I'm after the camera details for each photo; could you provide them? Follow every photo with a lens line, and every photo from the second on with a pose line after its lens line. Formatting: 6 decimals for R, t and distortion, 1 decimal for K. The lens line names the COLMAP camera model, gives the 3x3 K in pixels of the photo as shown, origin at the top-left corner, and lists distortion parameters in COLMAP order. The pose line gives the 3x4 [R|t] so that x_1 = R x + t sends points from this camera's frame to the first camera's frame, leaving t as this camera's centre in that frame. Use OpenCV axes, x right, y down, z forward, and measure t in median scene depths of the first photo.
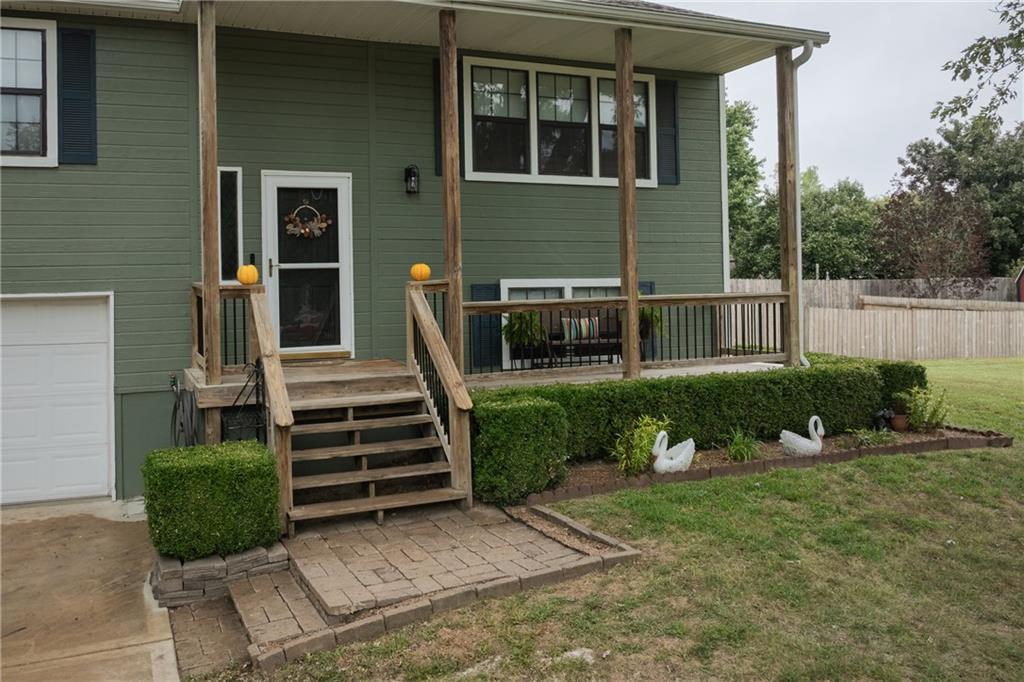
lens RADIAL K [[872.7, 0, 446.2], [0, 872.7, 281.2], [0, 0, 1]] dist [-0.036116, -0.002915]
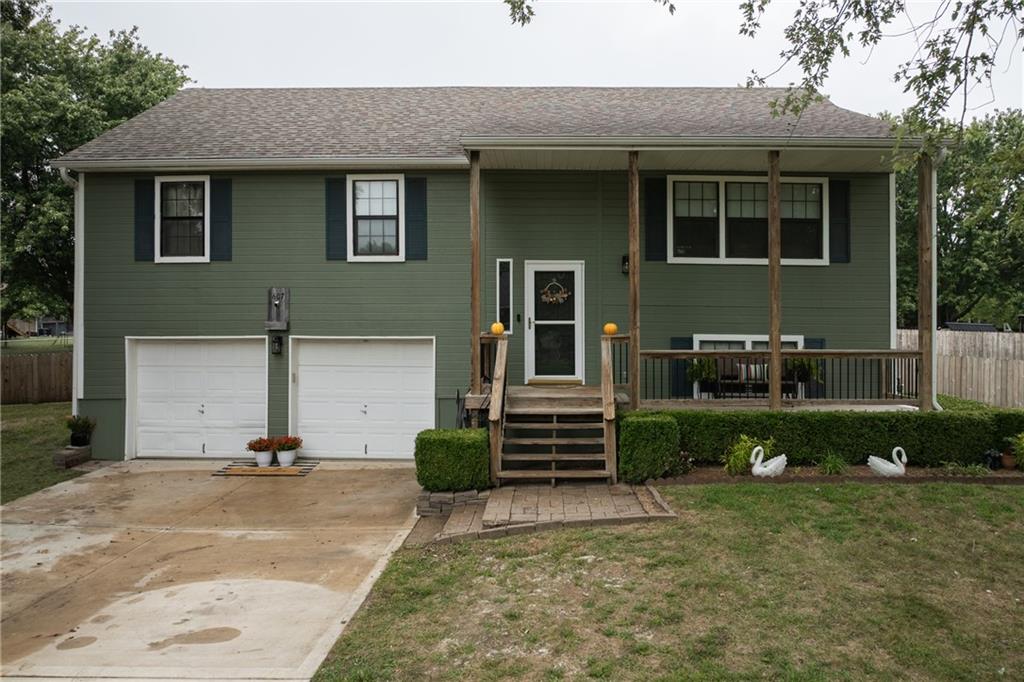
lens RADIAL K [[713.8, 0, 512.0], [0, 713.8, 341.0], [0, 0, 1]] dist [-0.035270, -0.000391]
pose [[0.913347, 0.028291, -0.406198, 0.310574], [-0.019500, 0.999478, 0.025768, -0.017756], [0.406715, -0.015614, 0.913422, -0.184866]]
